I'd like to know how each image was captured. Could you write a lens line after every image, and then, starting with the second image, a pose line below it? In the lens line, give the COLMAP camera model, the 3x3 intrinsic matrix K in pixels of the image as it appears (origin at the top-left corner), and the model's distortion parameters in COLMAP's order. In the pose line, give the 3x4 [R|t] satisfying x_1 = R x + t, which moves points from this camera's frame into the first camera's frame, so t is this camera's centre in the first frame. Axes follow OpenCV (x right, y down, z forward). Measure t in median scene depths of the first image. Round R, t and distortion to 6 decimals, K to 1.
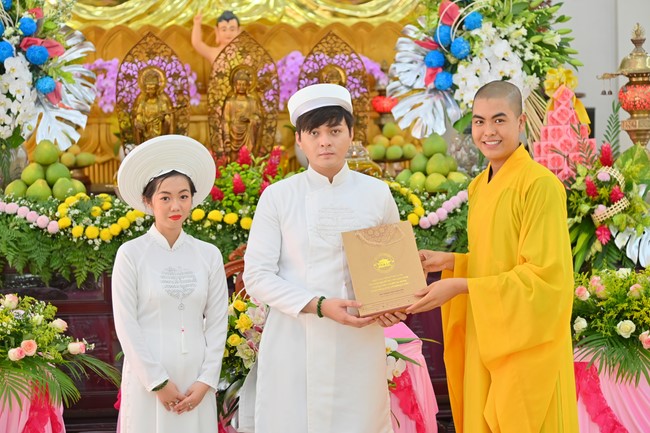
lens RADIAL K [[1495.2, 0, 323.7], [0, 1495.2, 203.5], [0, 0, 1]] dist [0.048129, 0.152017]
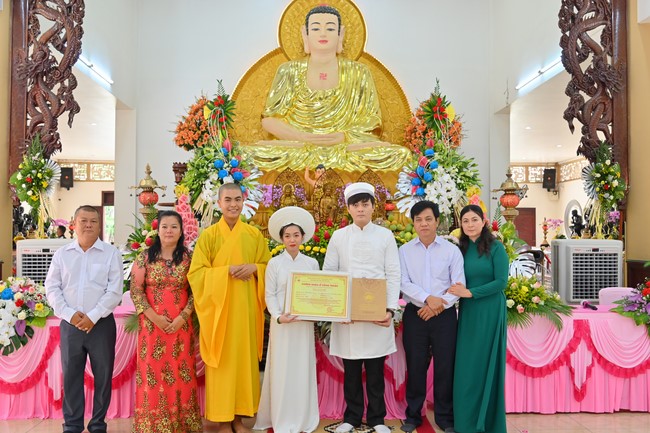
lens RADIAL K [[629.2, 0, 331.3], [0, 629.2, 221.3], [0, 0, 1]] dist [-0.037479, 0.025547]
pose [[0.999056, 0.022136, -0.037374, -0.015186], [-0.024238, 0.998094, -0.056752, 0.017670], [0.036047, 0.057604, 0.997689, 0.072831]]
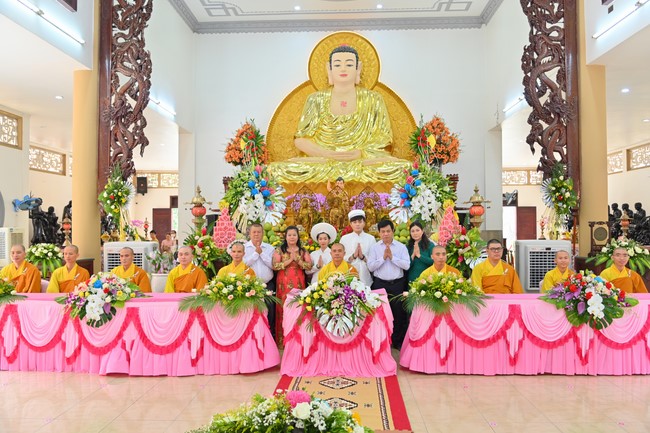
lens RADIAL K [[557.4, 0, 325.0], [0, 557.4, 216.5], [0, 0, 1]] dist [-0.057379, 0.023614]
pose [[0.992465, 0.015150, -0.121589, 0.054593], [-0.021583, 0.998426, -0.051761, -0.000077], [0.120613, 0.053995, 0.991230, -0.058247]]
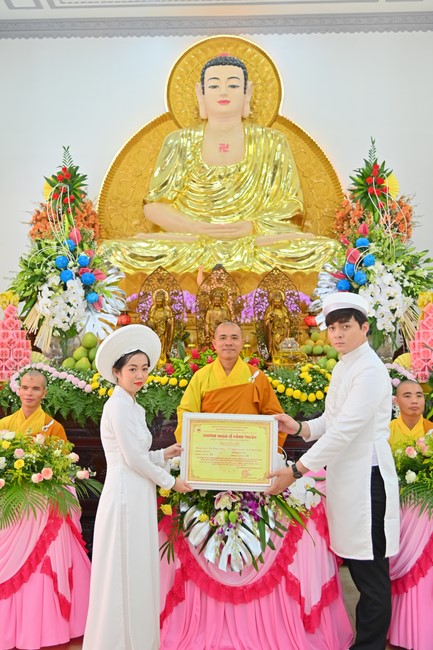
lens RADIAL K [[776.9, 0, 188.3], [0, 776.9, 291.4], [0, 0, 1]] dist [-0.030019, 0.000781]
pose [[0.992409, 0.013356, -0.122252, 0.014011], [-0.027414, 0.993098, -0.114041, 0.004509], [0.119885, 0.116526, 0.985926, 0.202137]]
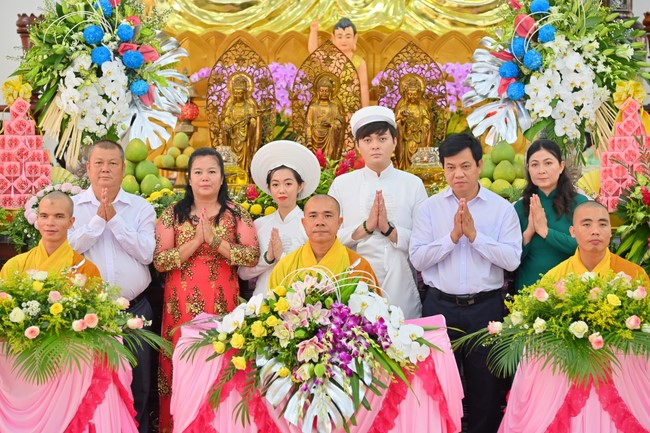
lens RADIAL K [[1621.3, 0, 325.0], [0, 1621.3, 216.5], [0, 0, 1]] dist [0.039466, 0.355634]
pose [[0.992492, 0.028850, -0.118861, 0.084956], [-0.029225, 0.999572, -0.001409, 0.010502], [0.118770, 0.004872, 0.992910, -0.133225]]
